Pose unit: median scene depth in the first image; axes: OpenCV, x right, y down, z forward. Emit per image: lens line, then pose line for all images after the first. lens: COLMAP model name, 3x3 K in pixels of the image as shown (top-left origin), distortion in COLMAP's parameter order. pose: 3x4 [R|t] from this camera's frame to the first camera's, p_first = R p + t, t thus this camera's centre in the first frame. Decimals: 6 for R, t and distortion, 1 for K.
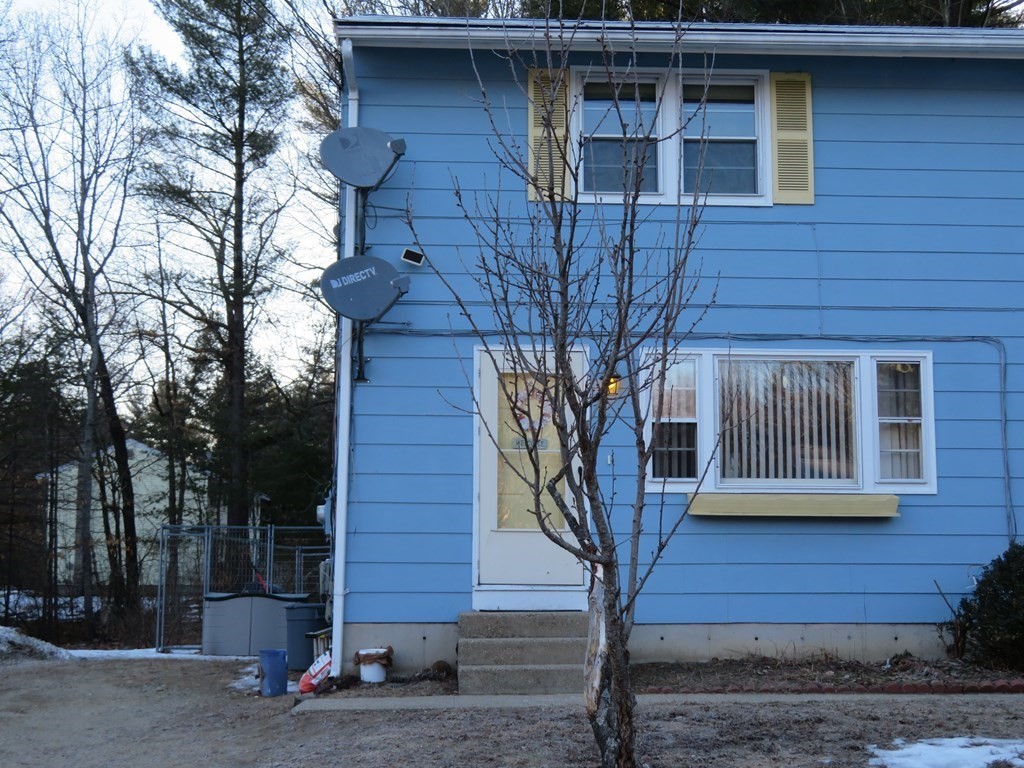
lens RADIAL K [[1424.3, 0, 510.6], [0, 1424.3, 383.2], [0, 0, 1]] dist [-0.038174, 0.000000]
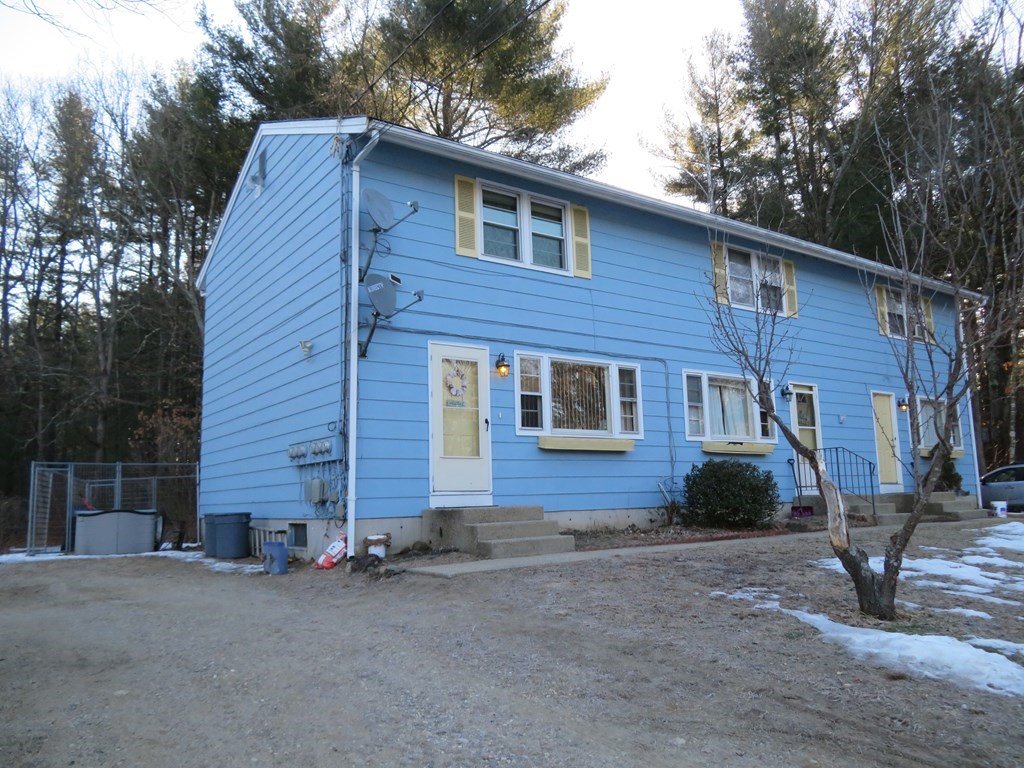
lens RADIAL K [[760.3, 0, 511.8], [0, 760.3, 387.3], [0, 0, 1]] dist [0.000034, -0.000719]
pose [[0.848607, 0.051232, 0.526537, -0.384043], [-0.045103, 0.998682, -0.024481, 0.041066], [-0.527098, -0.002974, 0.849799, 0.229363]]
